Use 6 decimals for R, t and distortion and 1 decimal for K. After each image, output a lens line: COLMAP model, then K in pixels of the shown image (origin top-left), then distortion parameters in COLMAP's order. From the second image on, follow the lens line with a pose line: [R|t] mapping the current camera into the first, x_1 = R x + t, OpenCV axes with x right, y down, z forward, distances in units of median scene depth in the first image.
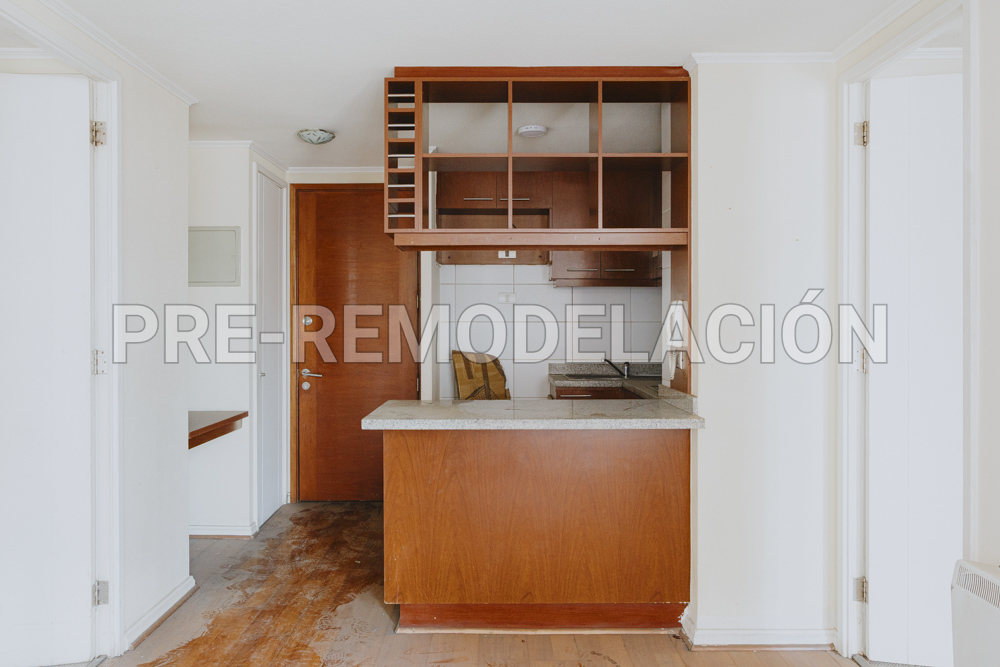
lens RADIAL K [[730.9, 0, 495.1], [0, 730.9, 330.8], [0, 0, 1]] dist [-0.008302, 0.012632]
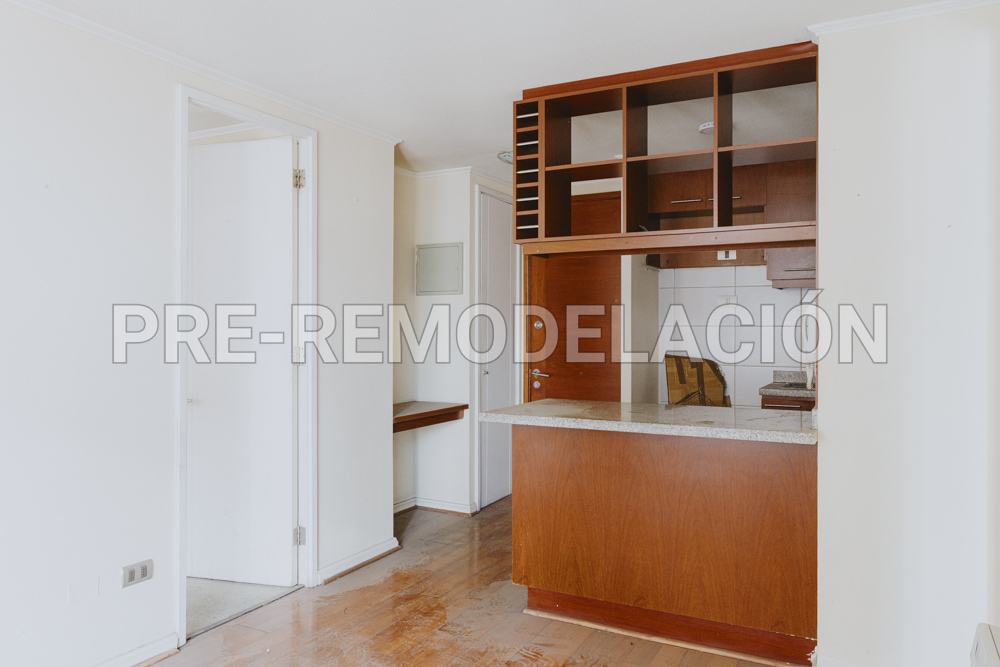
lens RADIAL K [[730.9, 0, 493.4], [0, 730.9, 332.6], [0, 0, 1]] dist [-0.008302, 0.012632]
pose [[0.880230, 0.005130, -0.474520, 0.337986], [-0.007066, 0.999972, -0.002297, 0.001803], [0.474495, 0.005375, 0.880242, 0.025184]]
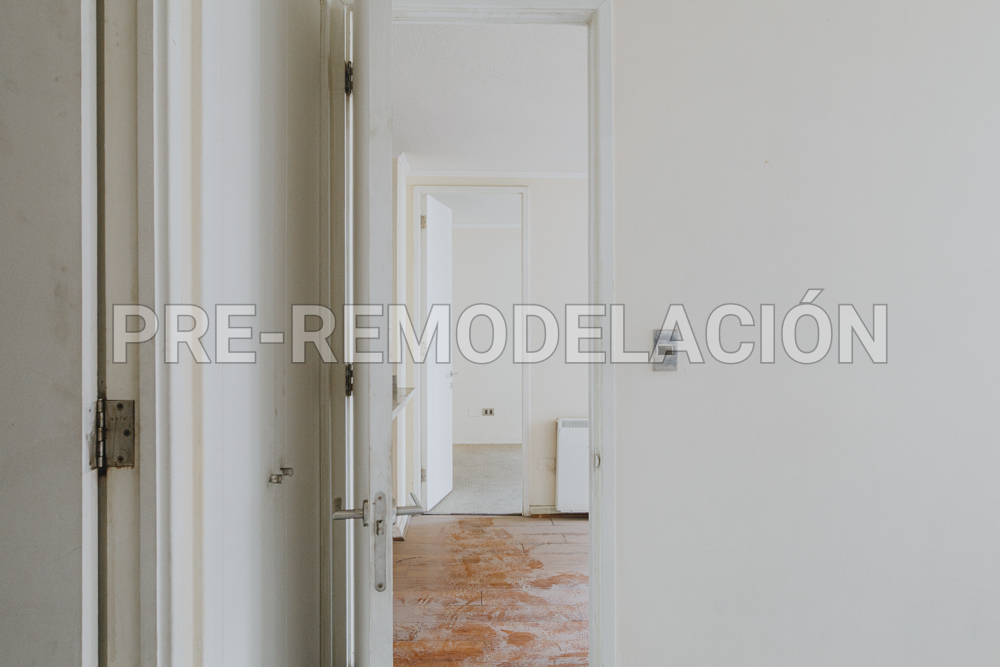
lens RADIAL K [[730.9, 0, 504.8], [0, 730.9, 329.8], [0, 0, 1]] dist [-0.008302, 0.012632]
pose [[-0.037333, -0.001178, 0.999302, -1.204638], [0.012258, 0.999924, 0.001637, -0.003013], [-0.999228, 0.012310, -0.037316, 0.798926]]
